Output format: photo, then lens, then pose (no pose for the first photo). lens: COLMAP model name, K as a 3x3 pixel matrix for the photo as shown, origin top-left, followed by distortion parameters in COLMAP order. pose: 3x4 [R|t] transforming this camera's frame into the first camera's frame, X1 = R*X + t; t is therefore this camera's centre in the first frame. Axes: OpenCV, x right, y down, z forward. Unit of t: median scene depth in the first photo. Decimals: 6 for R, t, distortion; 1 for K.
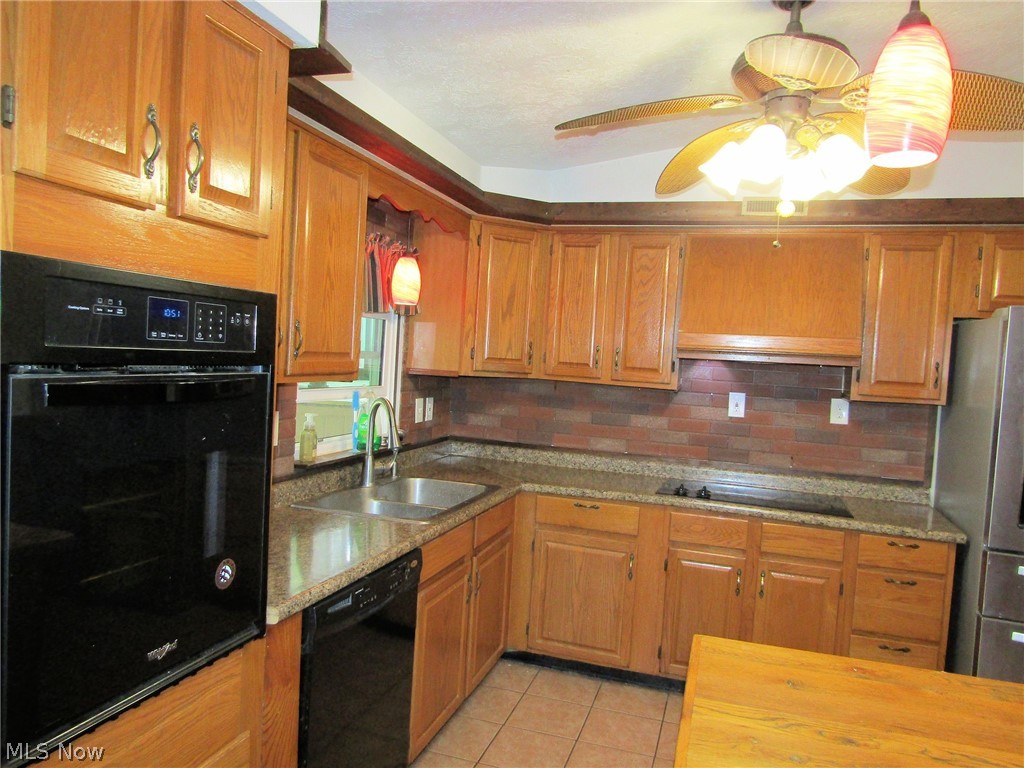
lens RADIAL K [[723.9, 0, 514.5], [0, 723.9, 385.0], [0, 0, 1]] dist [-0.016092, 0.006982]
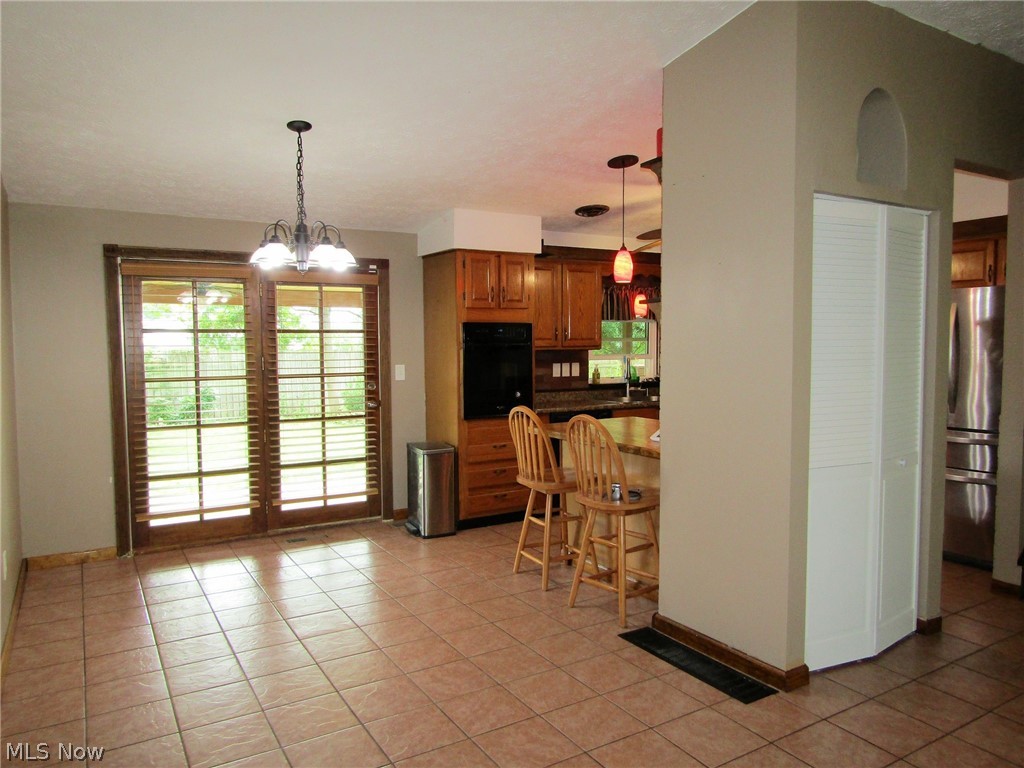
lens RADIAL K [[723.9, 0, 511.1], [0, 723.9, 383.0], [0, 0, 1]] dist [-0.016092, 0.006982]
pose [[0.743851, -0.015149, -0.668174, 0.847518], [0.016218, 0.999858, -0.004615, 0.081607], [0.668149, -0.007403, 0.743991, -0.755162]]
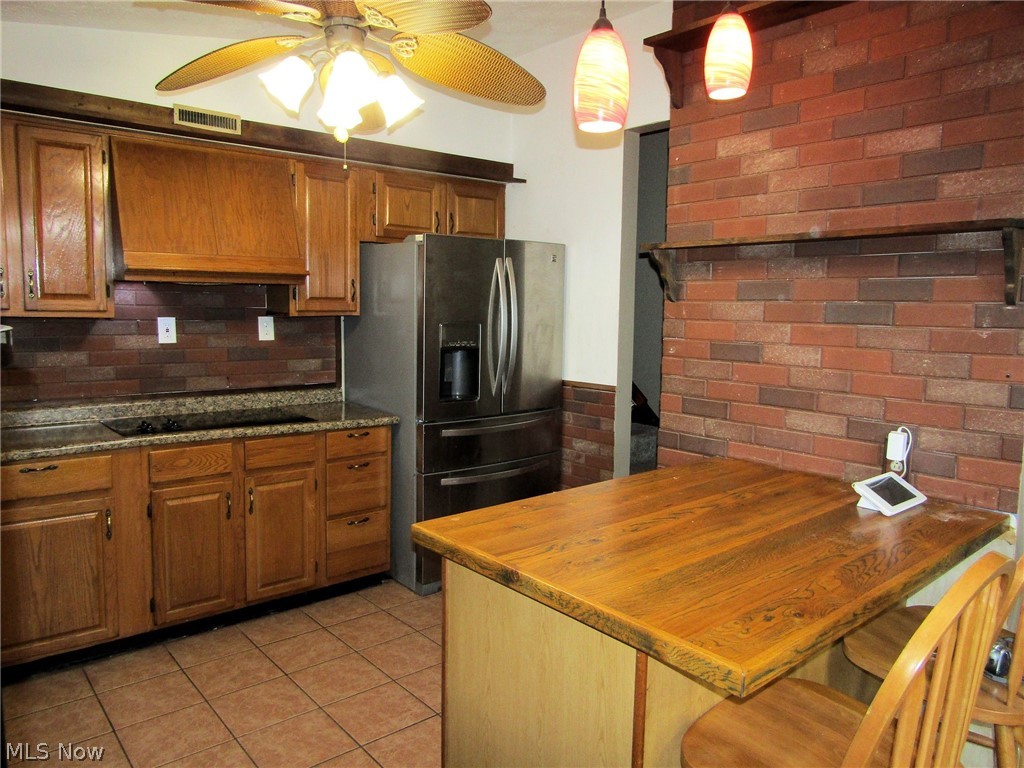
lens RADIAL K [[723.9, 0, 513.3], [0, 723.9, 384.9], [0, 0, 1]] dist [-0.016092, 0.006982]
pose [[0.538092, -0.140350, 0.831119, -0.288611], [0.051540, 0.989673, 0.133756, -0.005329], [-0.841309, -0.029137, 0.539768, 0.136698]]
